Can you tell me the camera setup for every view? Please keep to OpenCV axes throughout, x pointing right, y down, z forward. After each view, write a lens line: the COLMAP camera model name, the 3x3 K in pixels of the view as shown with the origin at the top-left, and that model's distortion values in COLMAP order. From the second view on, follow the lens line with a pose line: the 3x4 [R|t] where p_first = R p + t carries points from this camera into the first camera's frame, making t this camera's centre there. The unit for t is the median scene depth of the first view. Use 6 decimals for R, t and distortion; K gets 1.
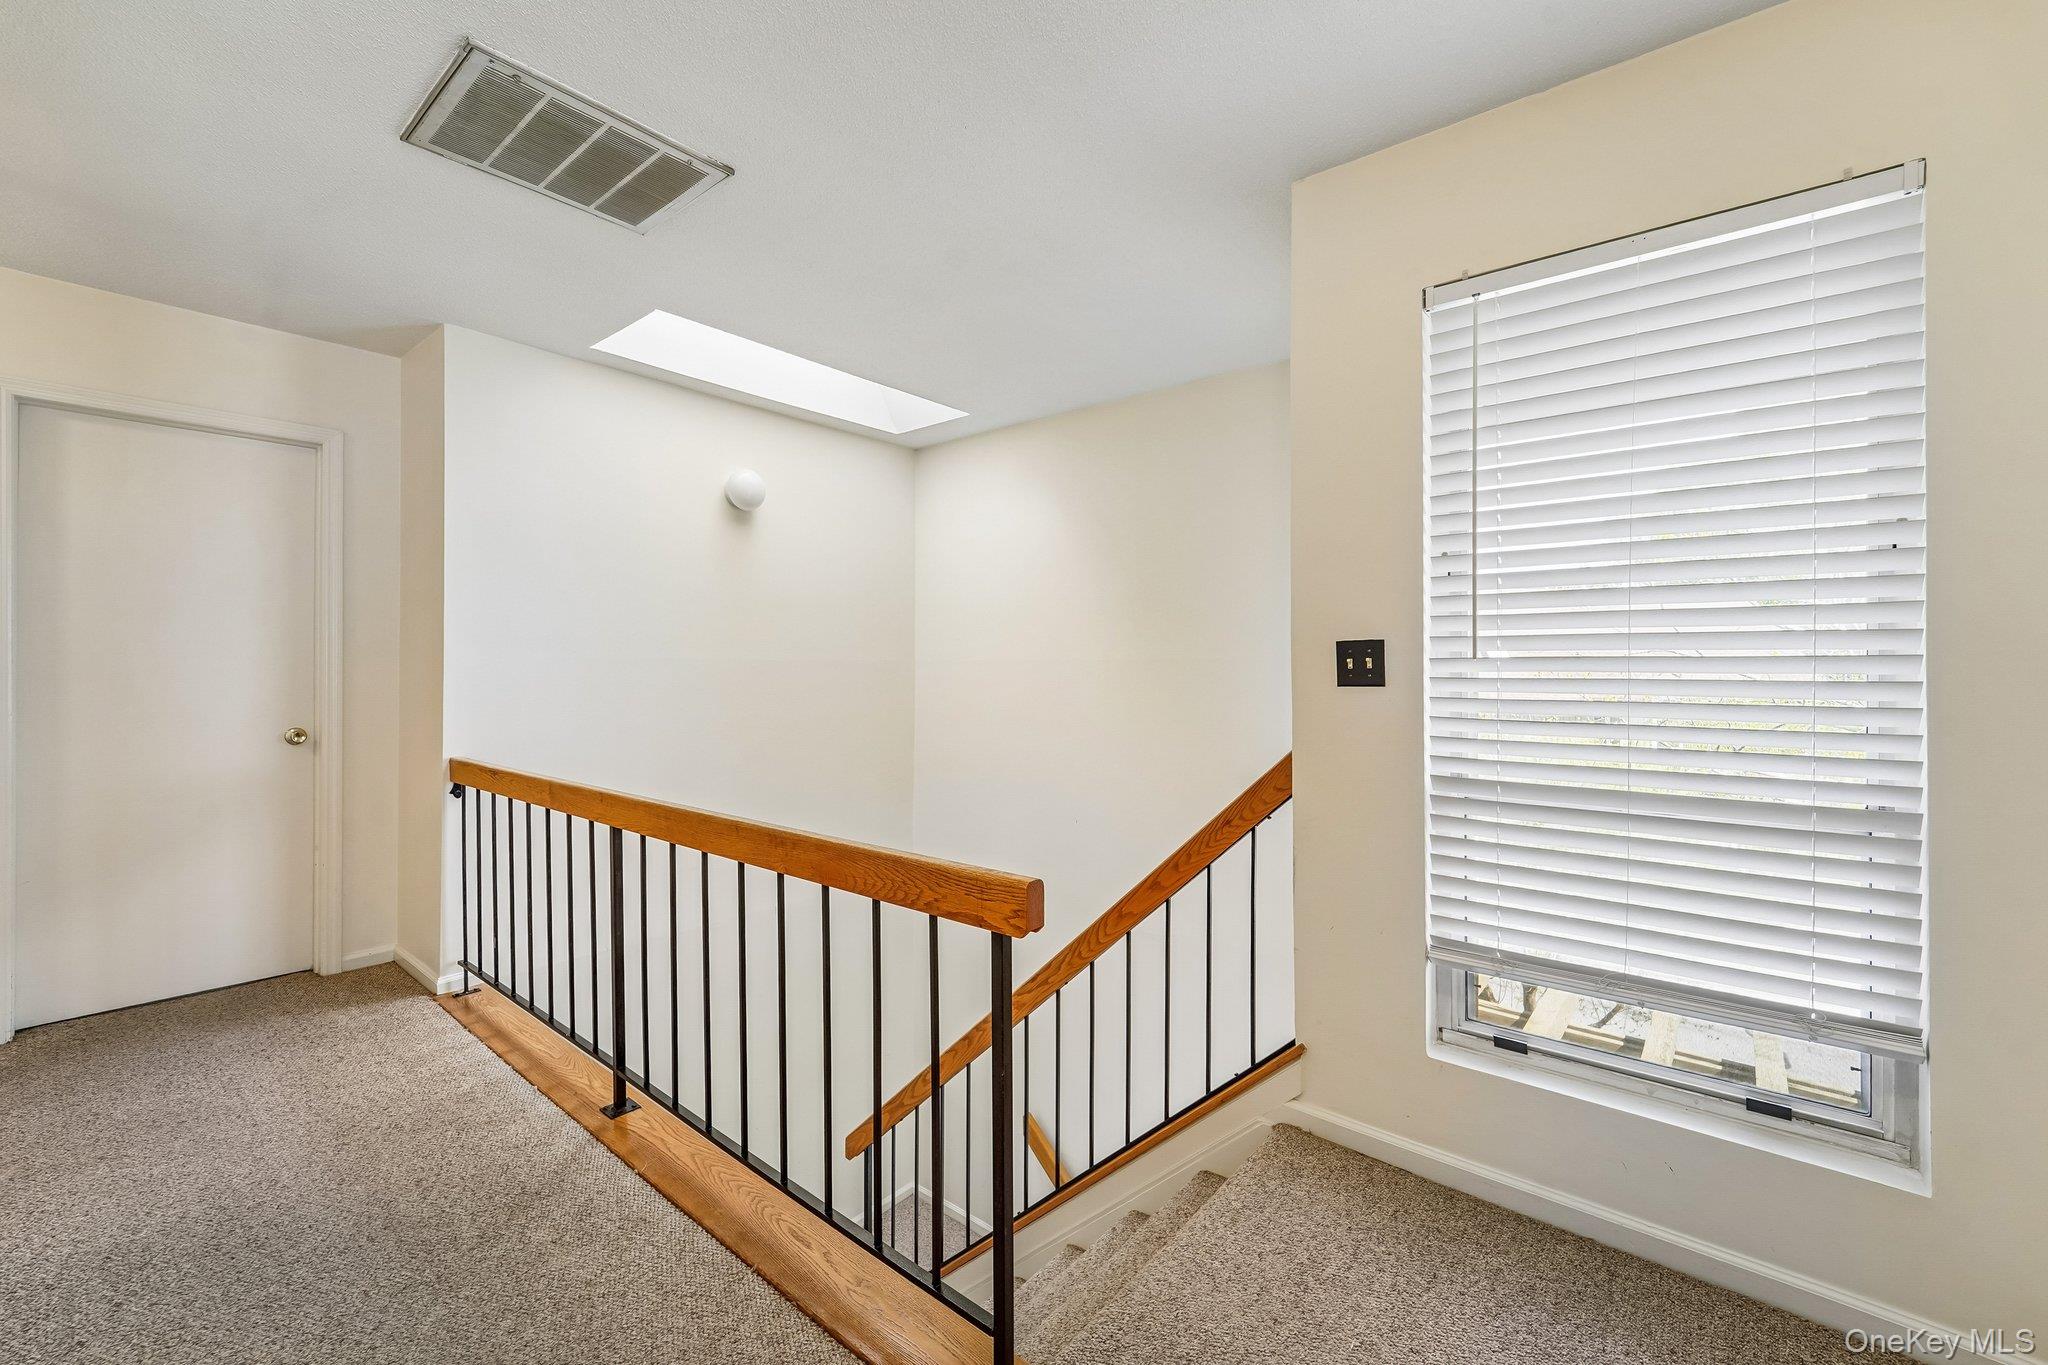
lens RADIAL K [[845.1, 0, 1014.3], [0, 845.1, 673.4], [0, 0, 1]] dist [-0.010168, 0.000272]
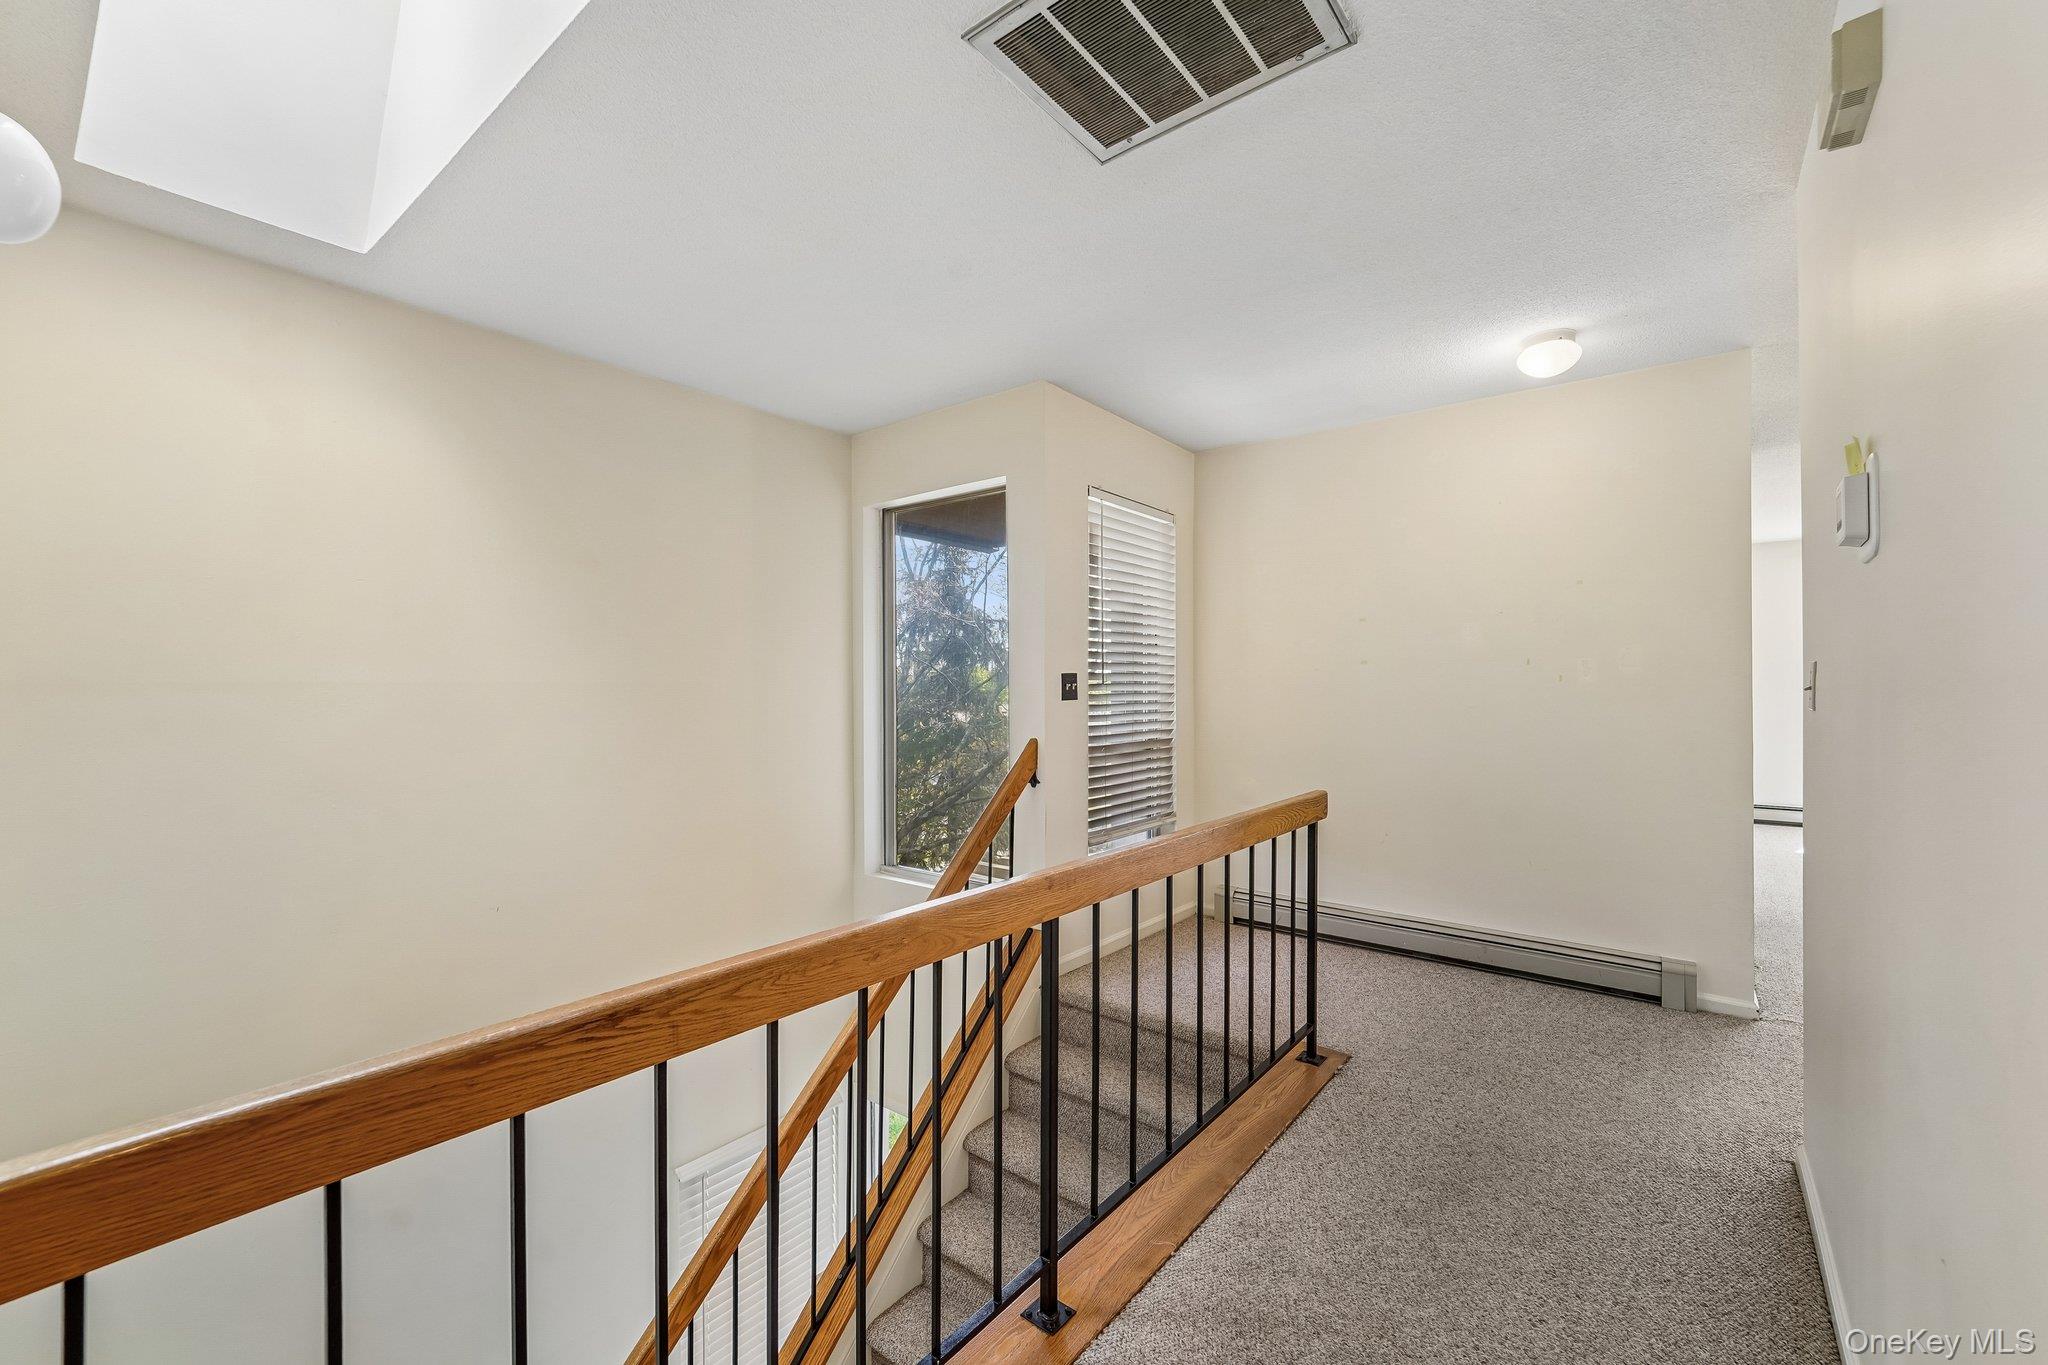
lens RADIAL K [[840.0, 0, 1026.8], [0, 840.0, 691.8], [0, 0, 1]] dist [-0.004671, -0.000087]
pose [[-0.037003, -0.009744, 0.999268, -1.378415], [0.007347, 0.999923, 0.010022, -0.020494], [-0.999288, 0.007713, -0.036929, 1.221452]]
